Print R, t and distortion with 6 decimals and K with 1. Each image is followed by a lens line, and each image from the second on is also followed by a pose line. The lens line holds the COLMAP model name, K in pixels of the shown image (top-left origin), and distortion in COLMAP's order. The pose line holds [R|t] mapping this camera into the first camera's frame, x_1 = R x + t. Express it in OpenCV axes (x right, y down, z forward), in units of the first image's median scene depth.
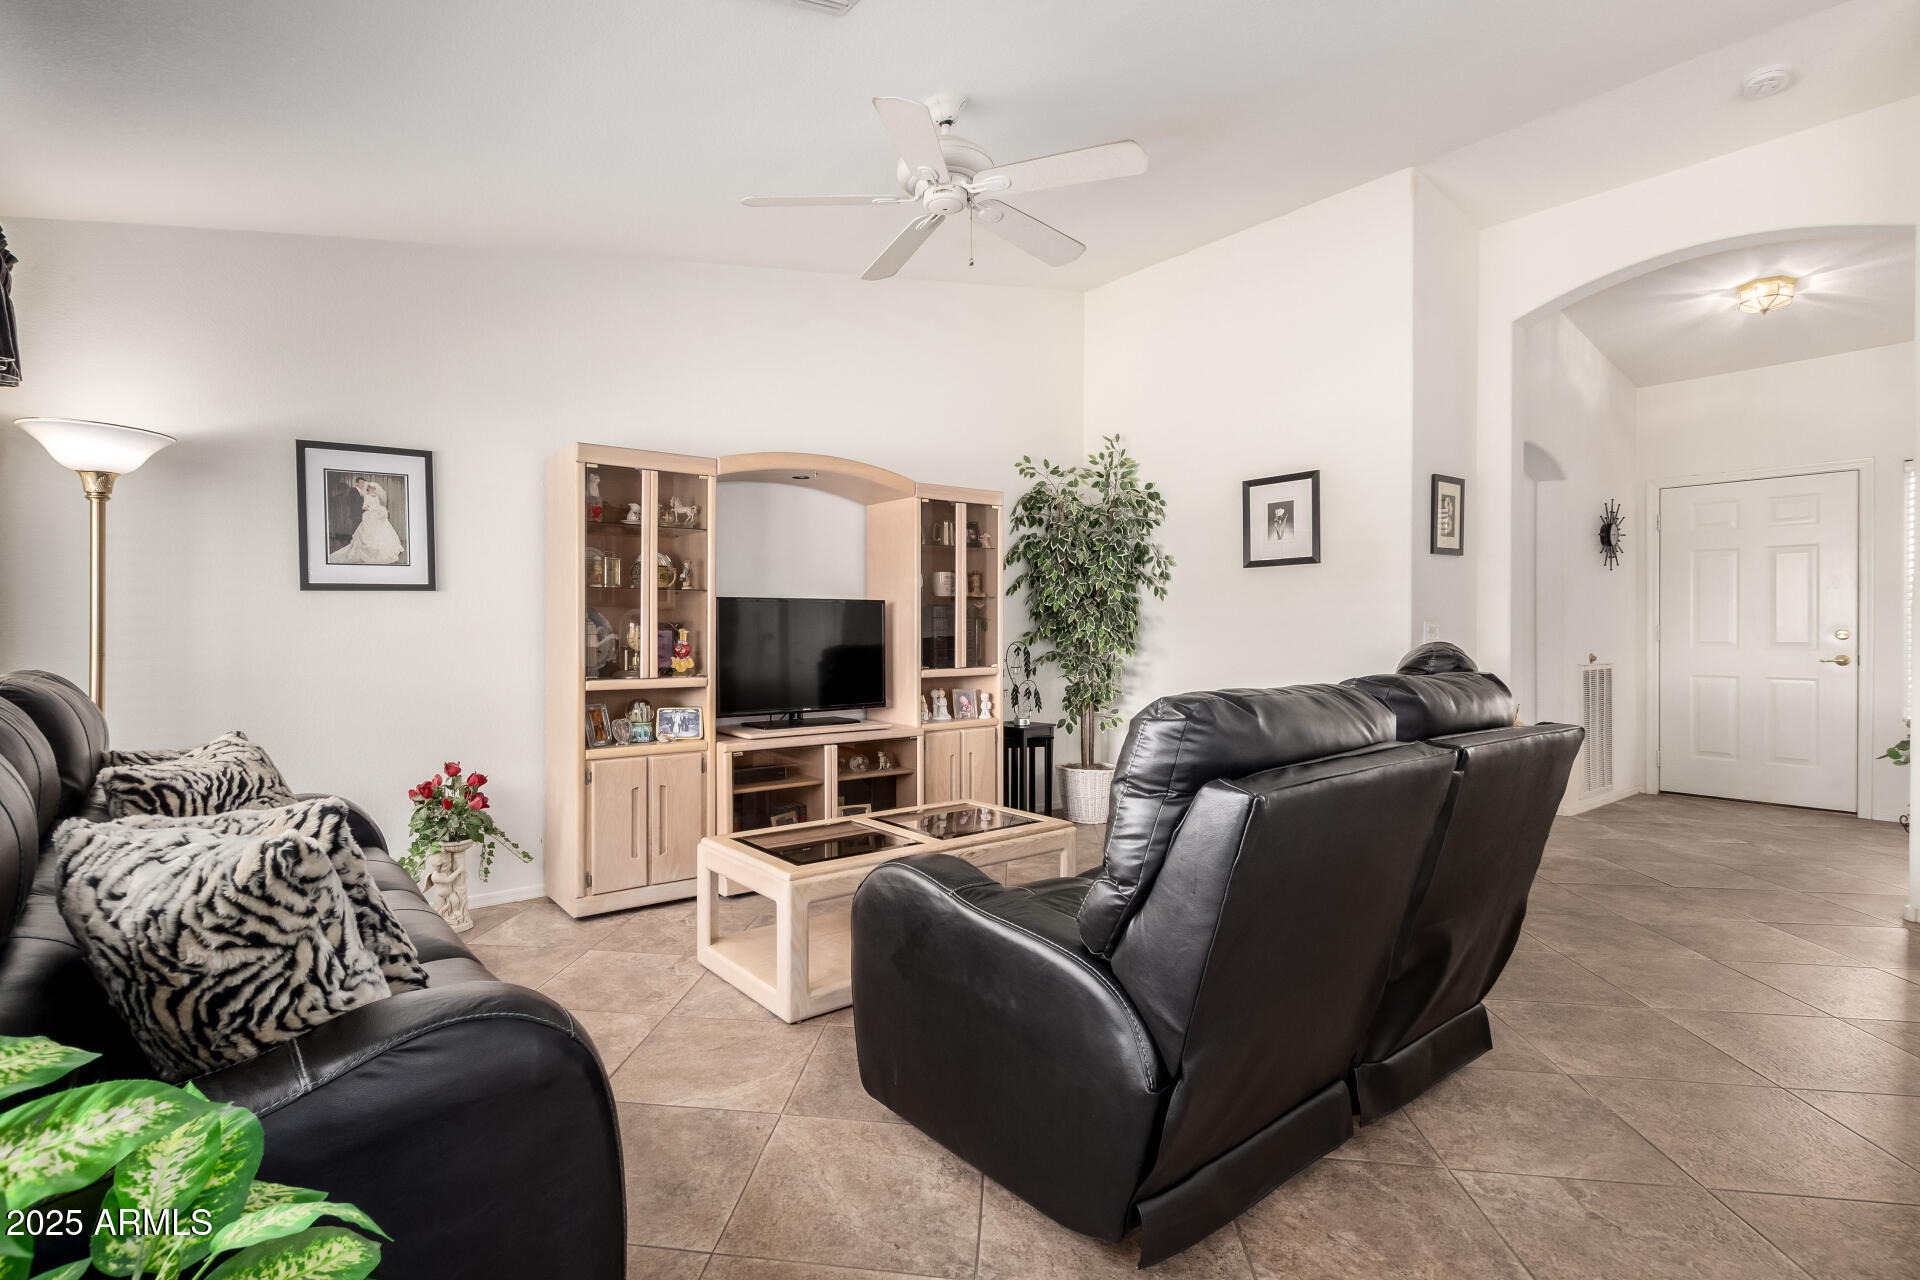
lens RADIAL K [[870.3, 0, 907.9], [0, 870.3, 633.1], [0, 0, 1]] dist [0.002044, -0.000001]
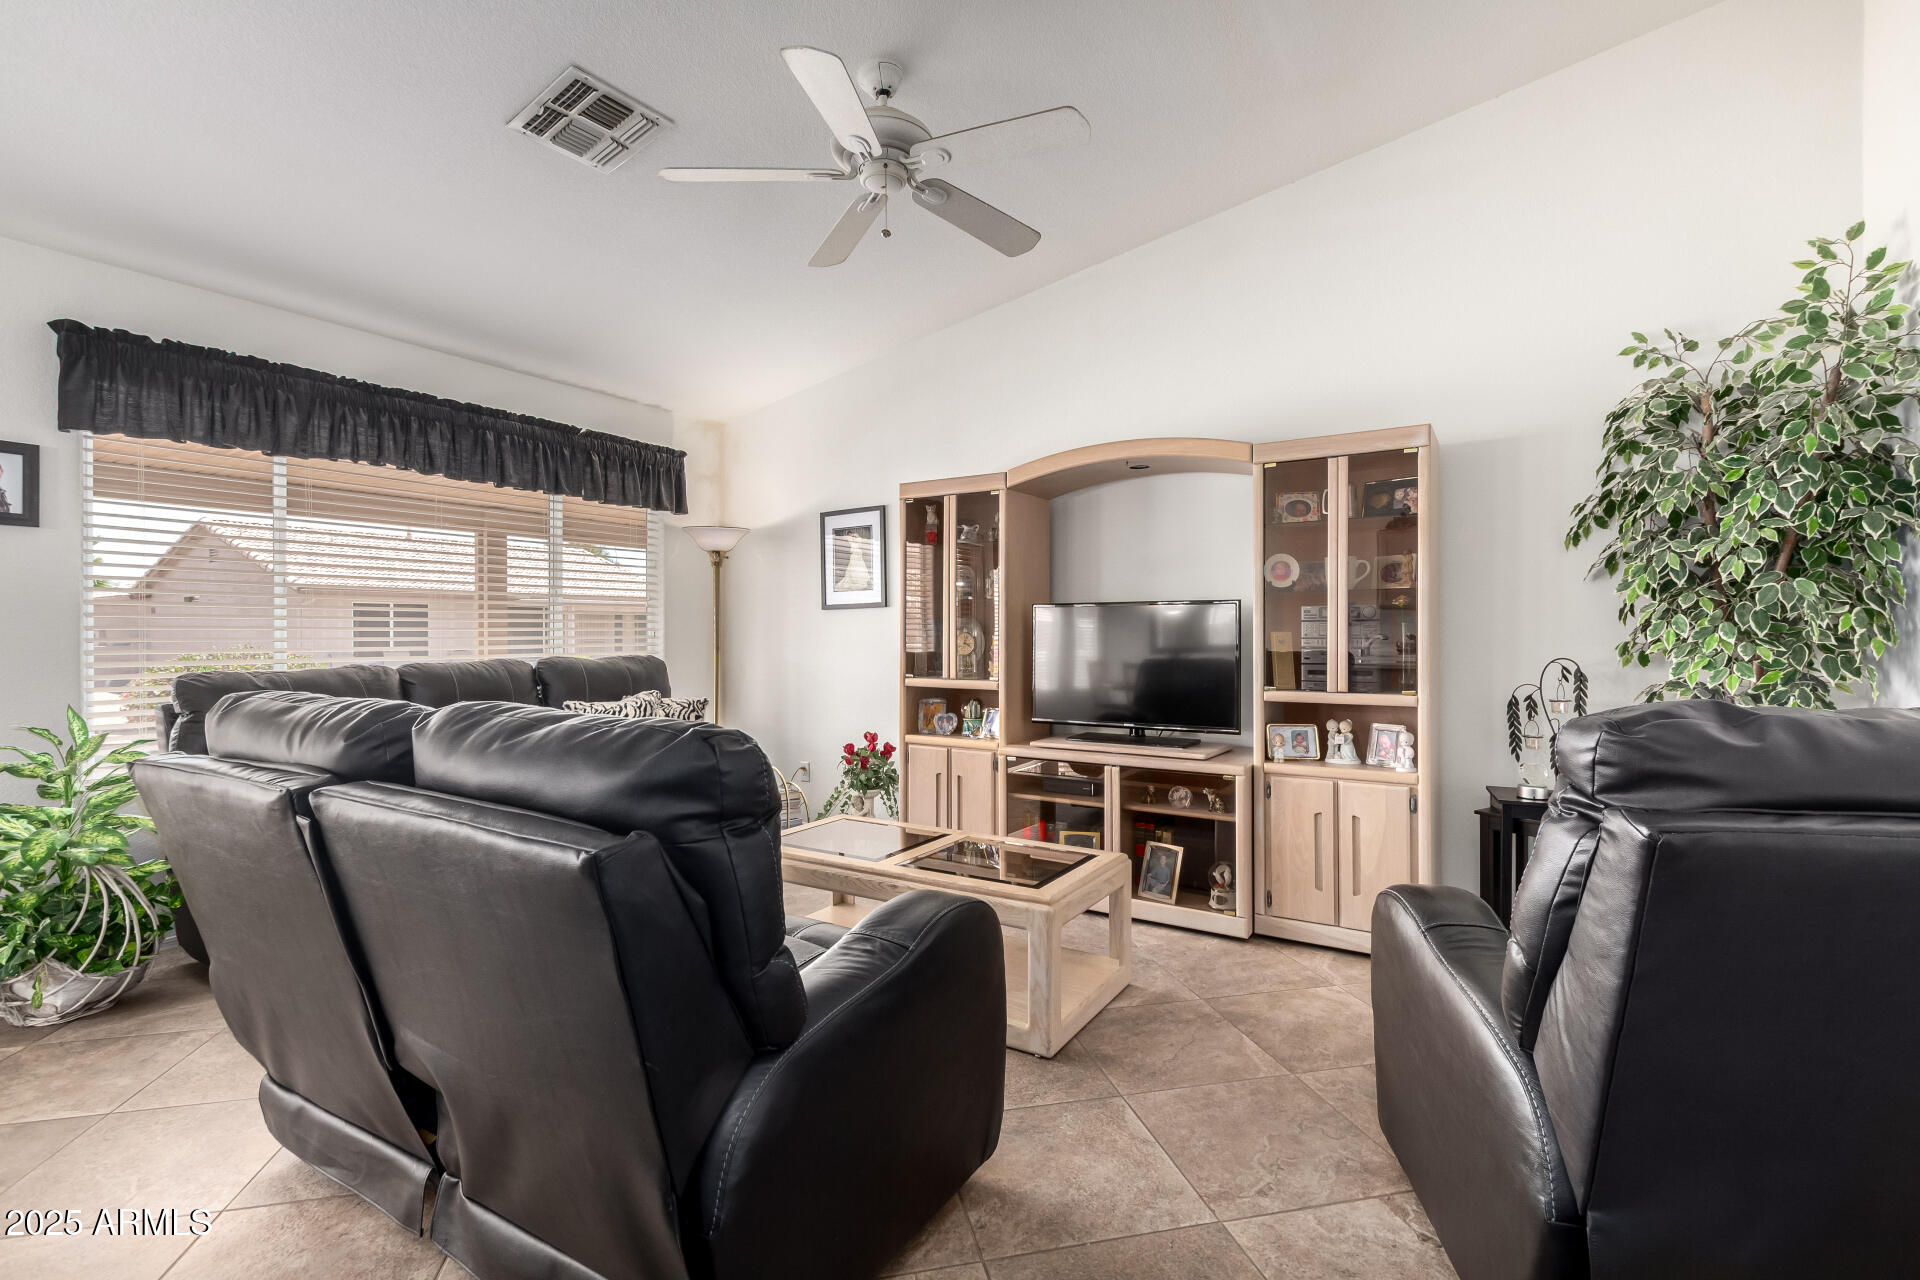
lens RADIAL K [[870.3, 0, 972.4], [0, 870.3, 634.2], [0, 0, 1]] dist [0.002044, -0.000001]
pose [[0.390936, 0.004693, -0.920406, 0.671464], [-0.002684, 0.999989, 0.003959, -0.009993], [0.920414, 0.000923, 0.390944, 0.516568]]
